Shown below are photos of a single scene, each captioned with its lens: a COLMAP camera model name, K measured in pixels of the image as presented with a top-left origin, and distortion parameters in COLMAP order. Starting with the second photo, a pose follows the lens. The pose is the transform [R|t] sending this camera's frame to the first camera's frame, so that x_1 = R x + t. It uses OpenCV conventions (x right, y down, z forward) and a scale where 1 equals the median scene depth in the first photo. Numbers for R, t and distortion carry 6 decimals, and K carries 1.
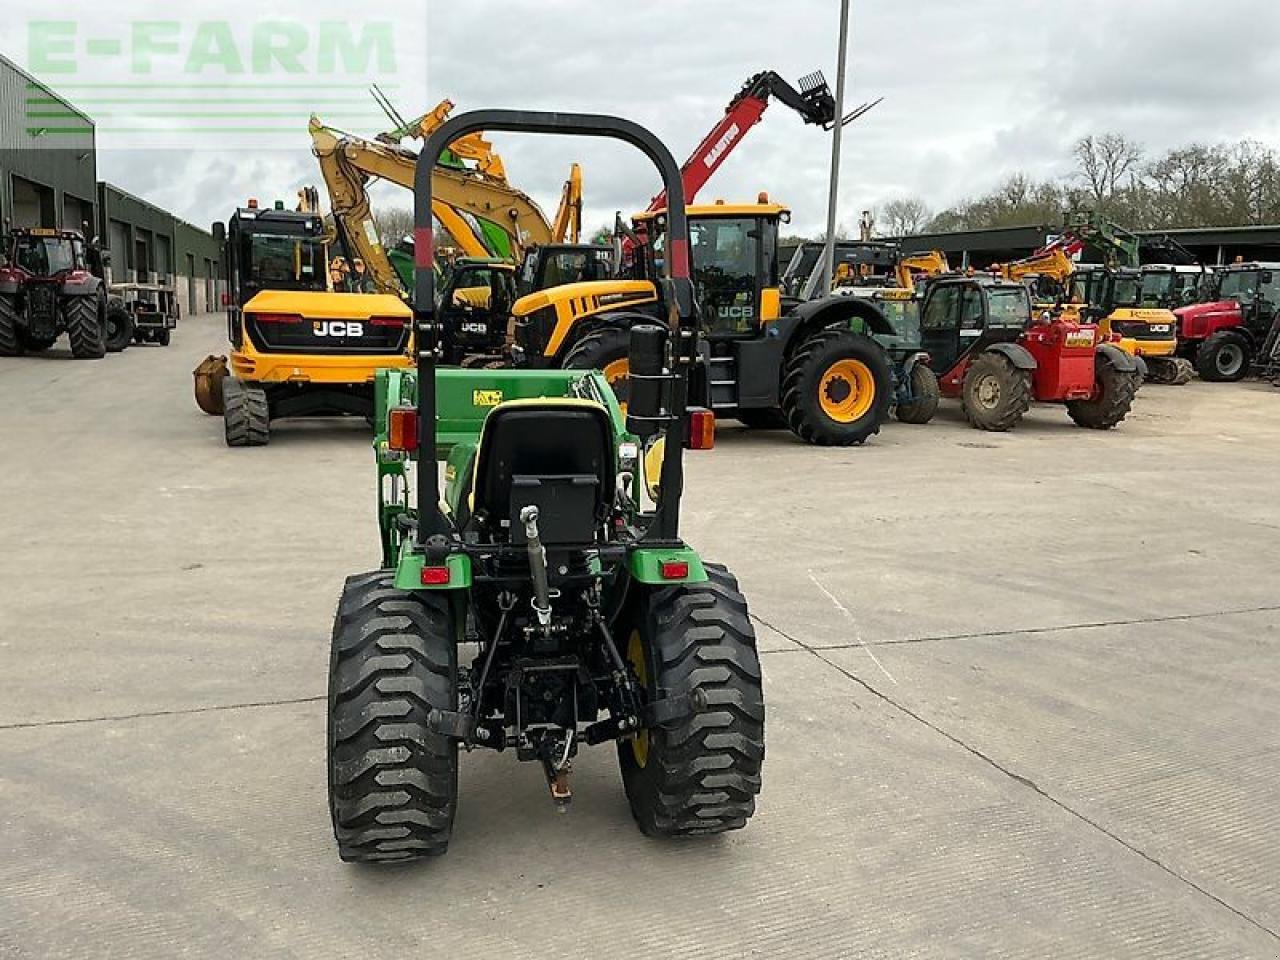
lens RADIAL K [[1063.7, 0, 645.0], [0, 1063.7, 482.8], [0, 0, 1]] dist [0.119697, -0.230468]
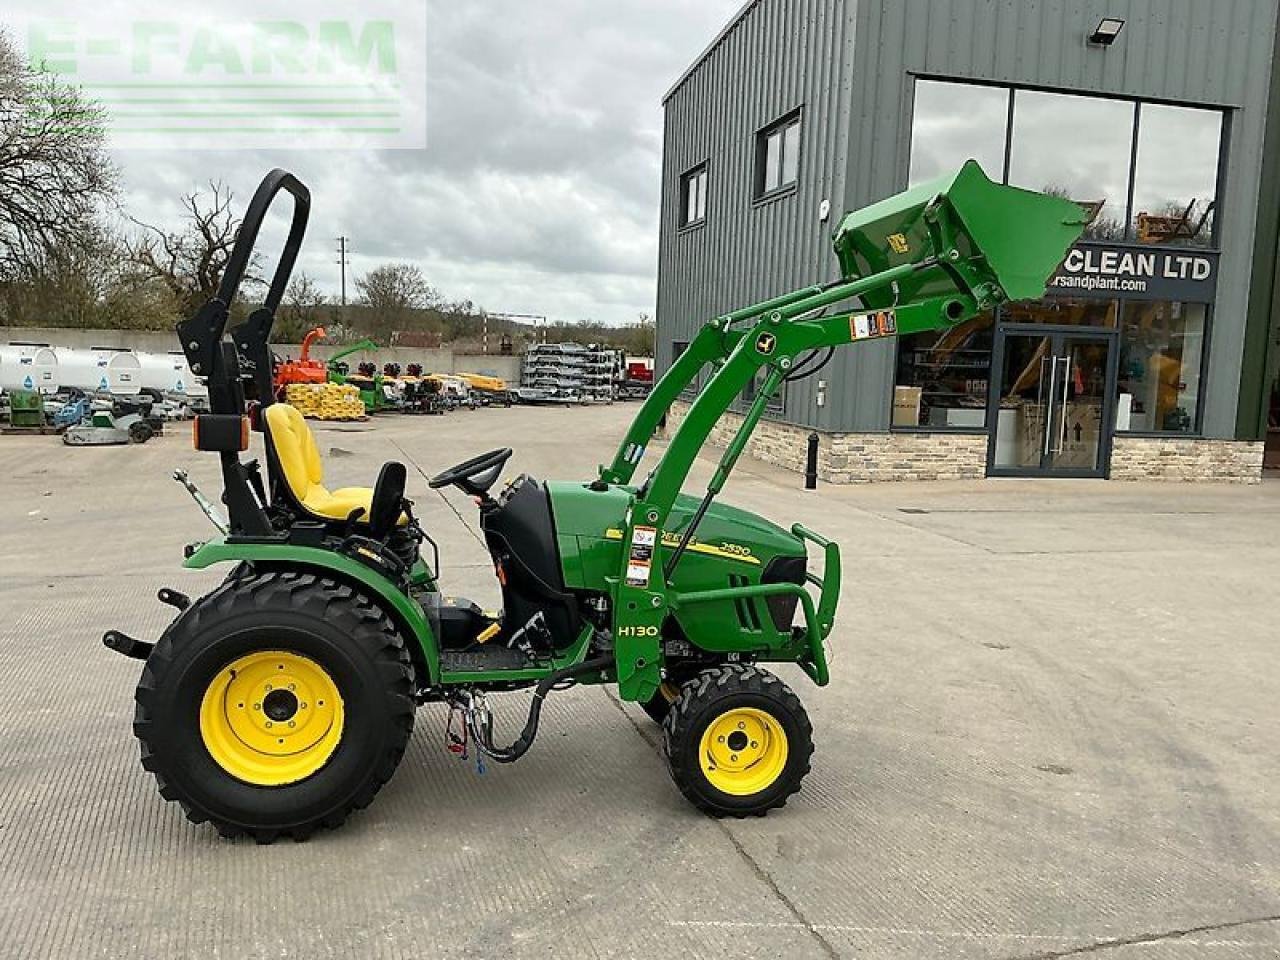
lens RADIAL K [[1063.7, 0, 642.7], [0, 1063.7, 476.7], [0, 0, 1]] dist [0.119697, -0.230468]
pose [[-0.053319, 0.083298, -0.995097, 0.301529], [-0.201892, 0.975036, 0.092436, -0.052785], [0.977955, 0.205830, -0.035171, 0.390496]]
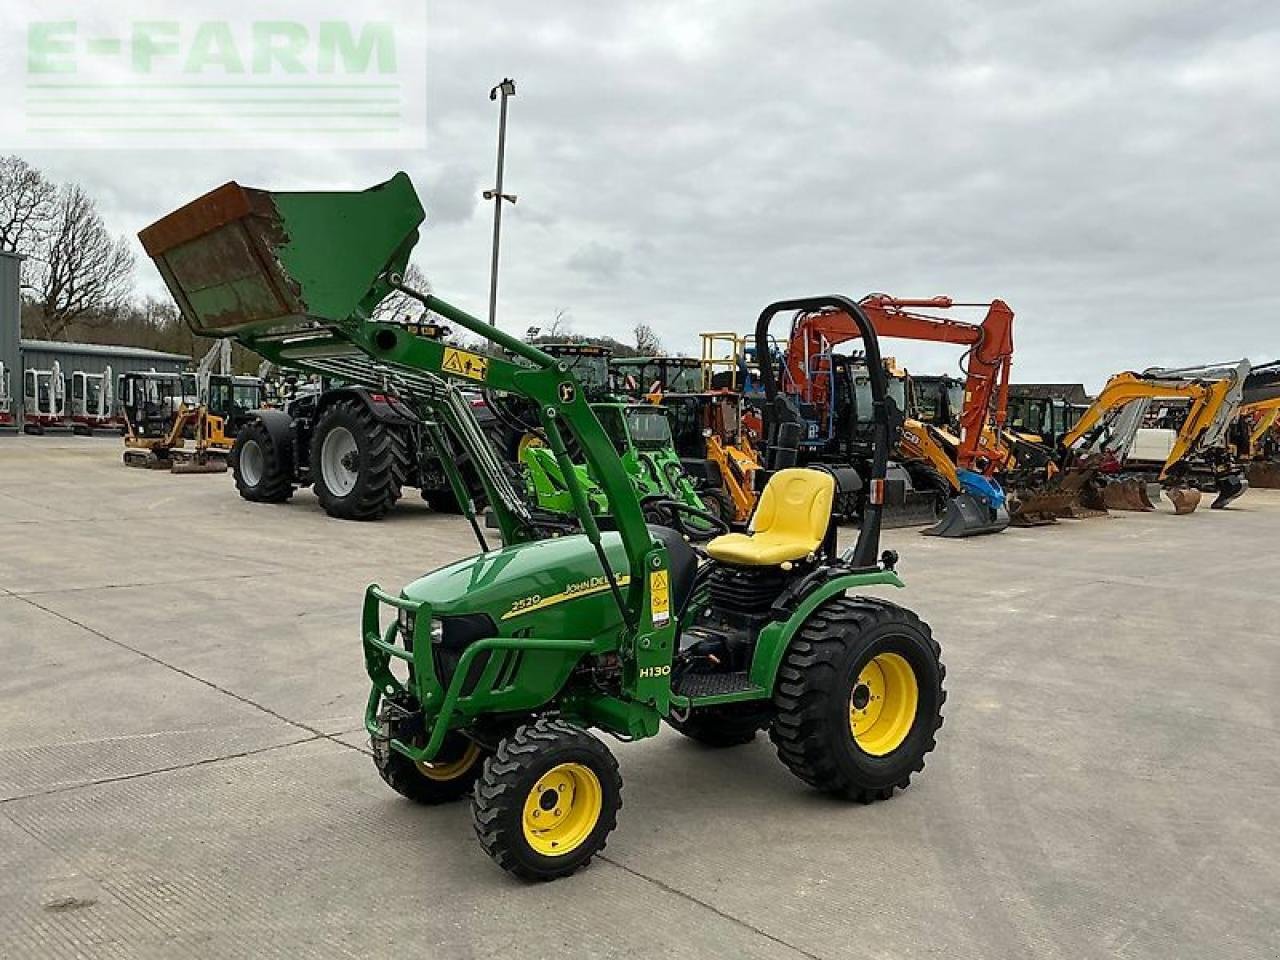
lens RADIAL K [[1063.7, 0, 643.5], [0, 1063.7, 479.8], [0, 0, 1]] dist [0.119697, -0.230468]
pose [[-0.422652, -0.085318, 0.902267, -0.383252], [0.104529, 0.984326, 0.142042, -0.084906], [-0.900244, 0.154347, -0.407109, 0.499128]]
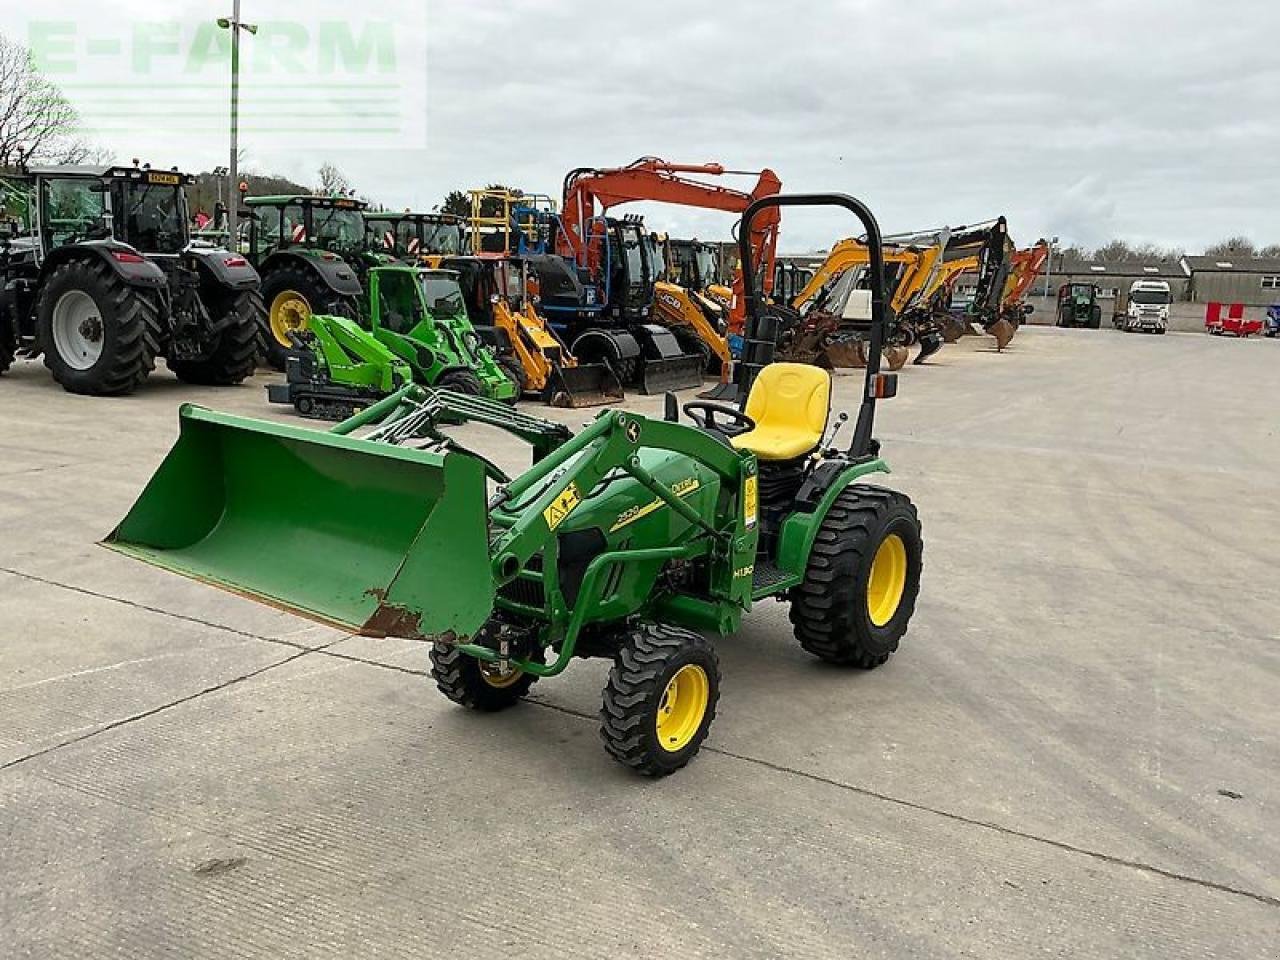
lens RADIAL K [[1063.7, 0, 644.1], [0, 1063.7, 479.1], [0, 0, 1]] dist [0.119697, -0.230468]
pose [[-0.658731, -0.181515, 0.730155, -0.317166], [0.067372, 0.952332, 0.297530, -0.112861], [-0.749356, 0.245184, -0.615102, 0.600144]]
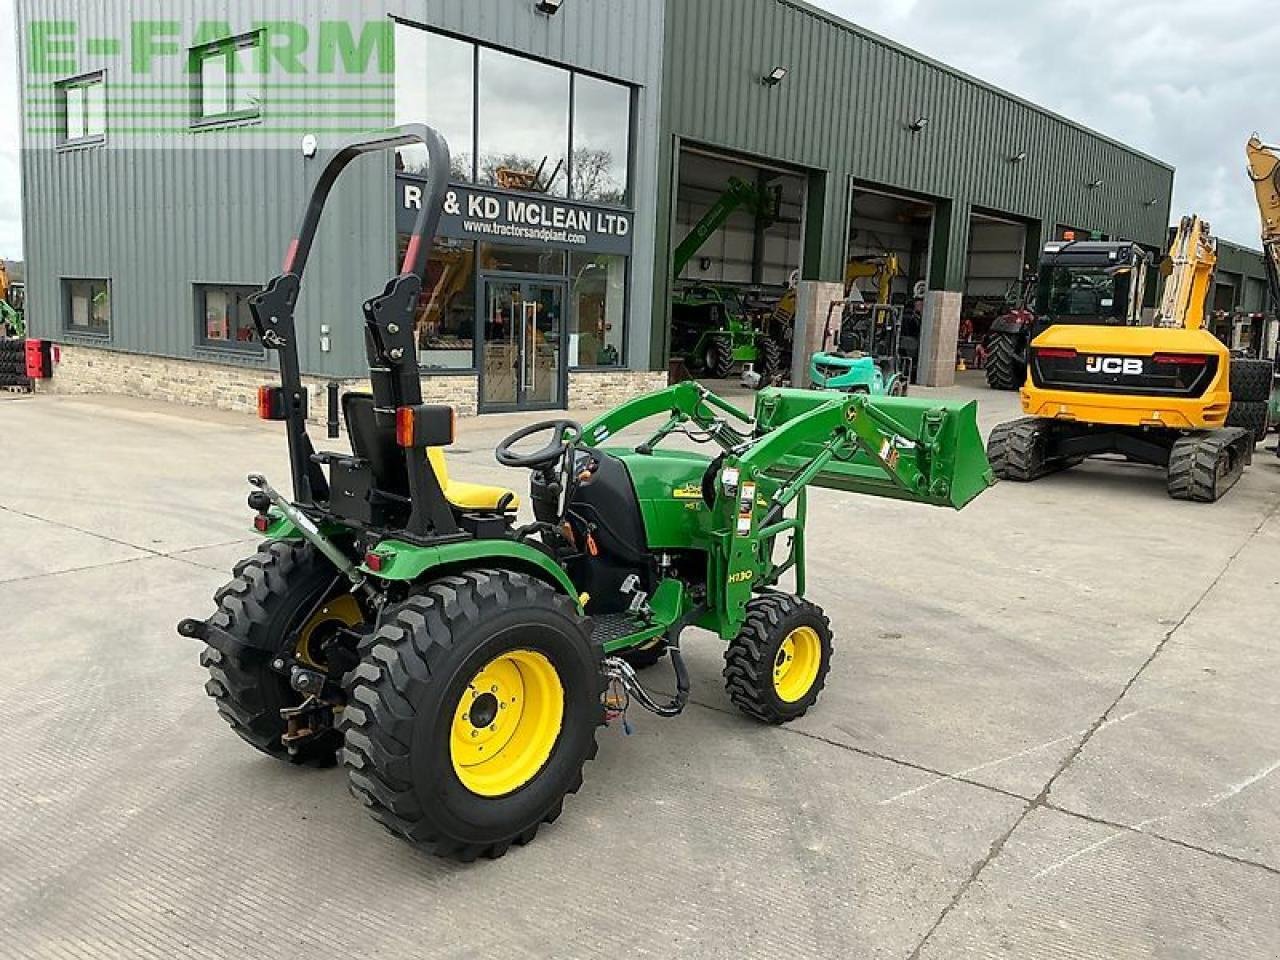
lens RADIAL K [[1063.7, 0, 637.3], [0, 1063.7, 478.3], [0, 0, 1]] dist [0.119697, -0.230468]
pose [[0.553549, 0.117412, -0.824498, 0.259157], [-0.155689, 0.987148, 0.036048, -0.018597], [0.818134, 0.108411, 0.564715, 0.160840]]
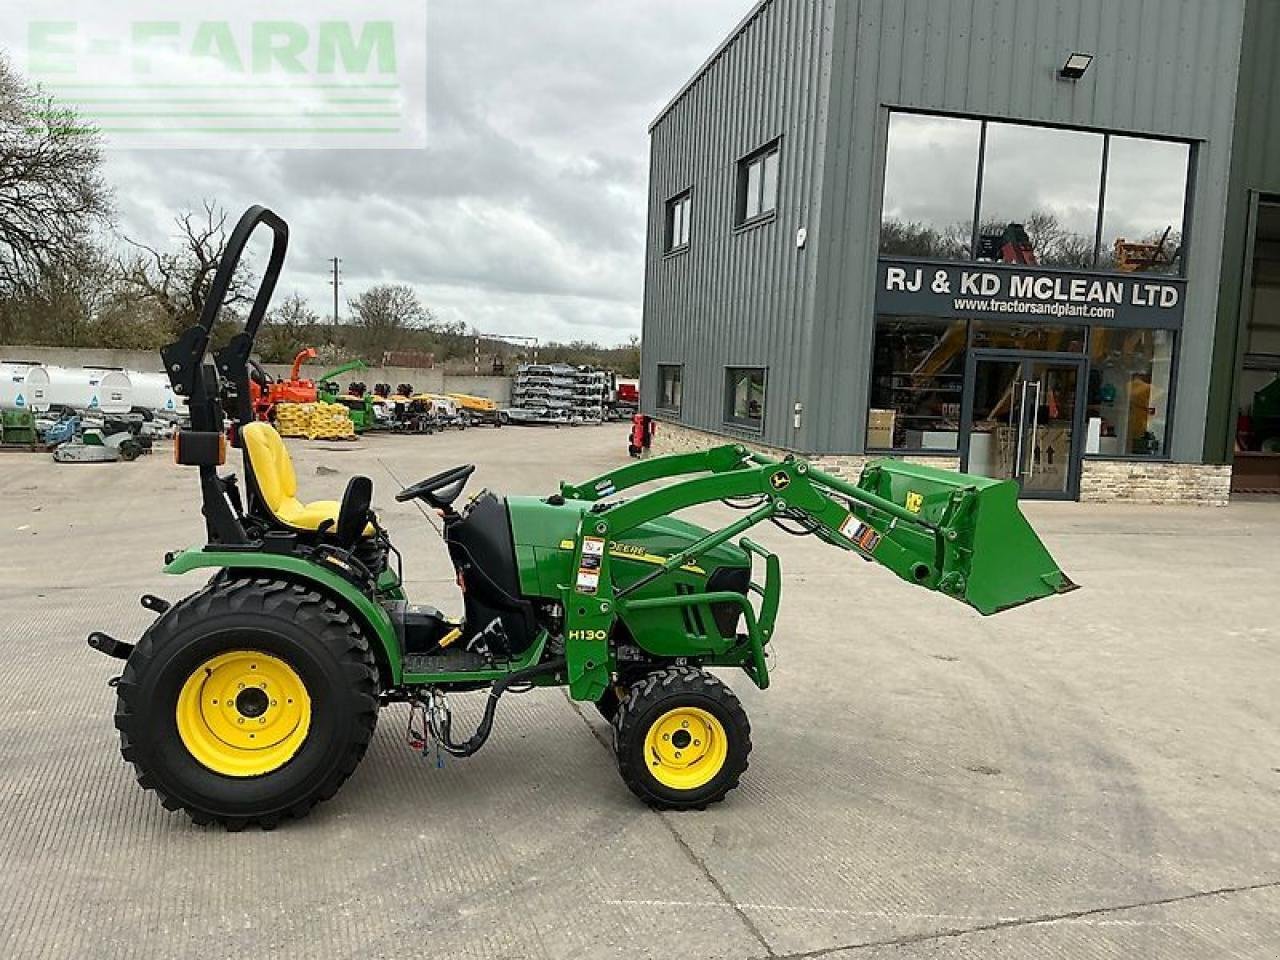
lens RADIAL K [[1063.7, 0, 641.1], [0, 1063.7, 475.3], [0, 0, 1]] dist [0.119697, -0.230468]
pose [[-0.047837, 0.062080, -0.996924, 0.325269], [-0.207961, 0.975576, 0.070730, -0.055814], [0.976967, 0.210705, -0.033759, 0.404862]]
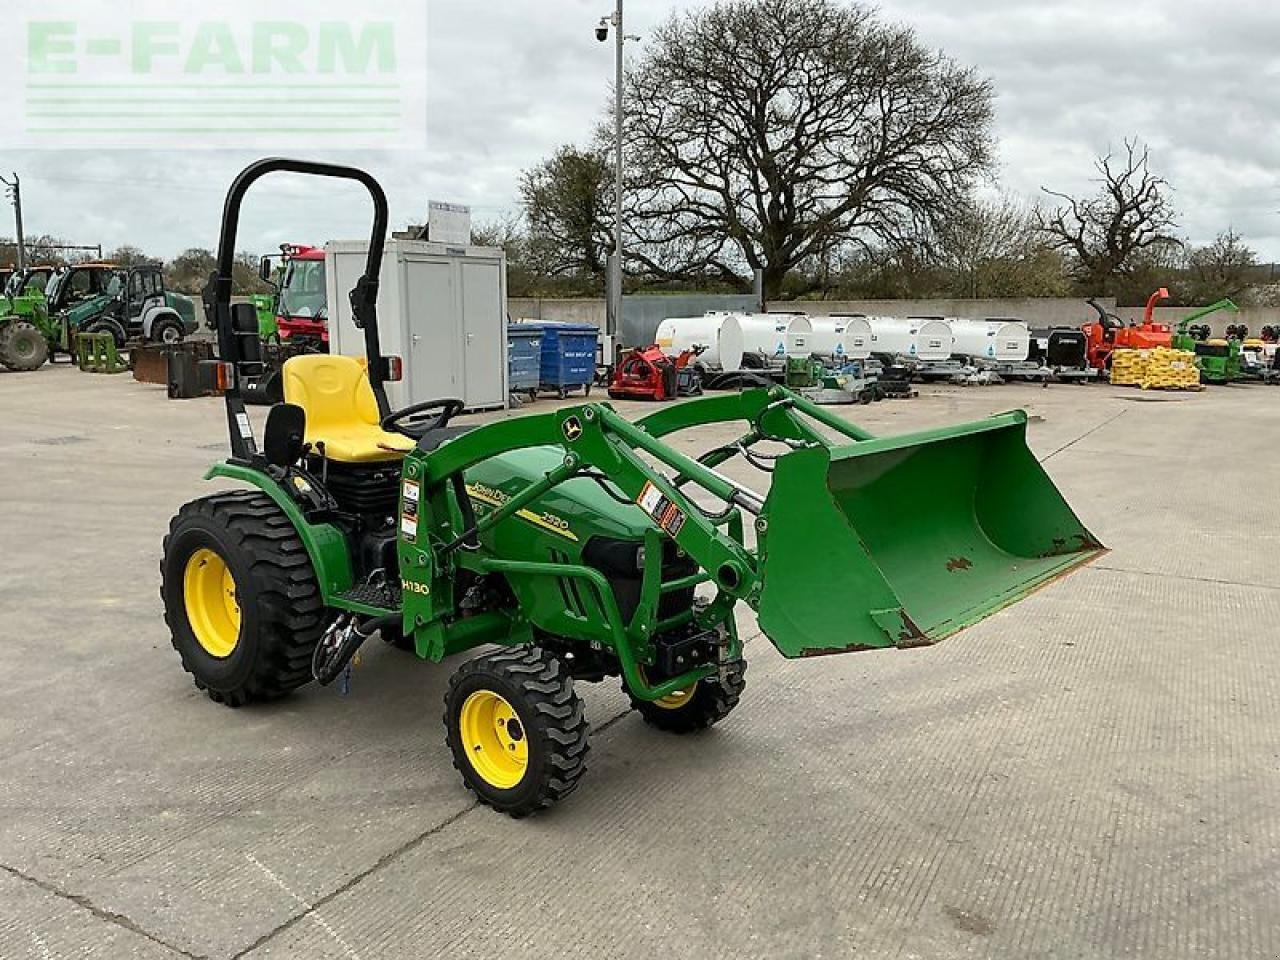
lens RADIAL K [[1063.7, 0, 639.0], [0, 1063.7, 482.5], [0, 0, 1]] dist [0.119697, -0.230468]
pose [[-0.782038, 0.072555, -0.618993, 0.132745], [-0.127875, 0.953389, 0.273308, -0.100155], [0.609971, 0.292891, -0.736309, 0.643433]]
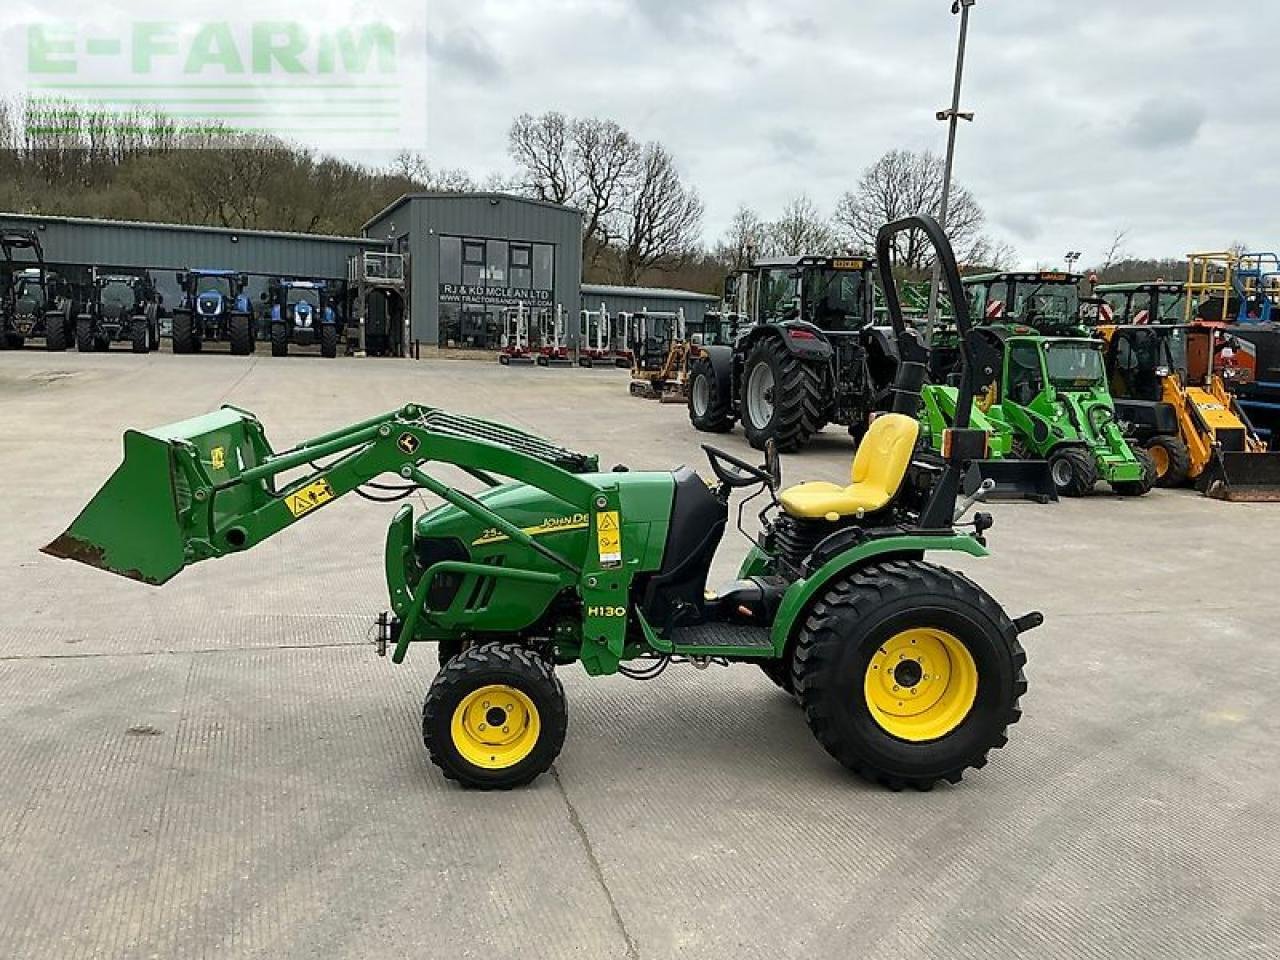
lens RADIAL K [[1063.7, 0, 639.2], [0, 1063.7, 473.6], [0, 0, 1]] dist [0.119697, -0.230468]
pose [[0.076439, -0.145897, 0.986342, -0.410625], [0.127909, 0.982498, 0.135415, -0.064501], [-0.988836, 0.115811, 0.093762, 0.324152]]
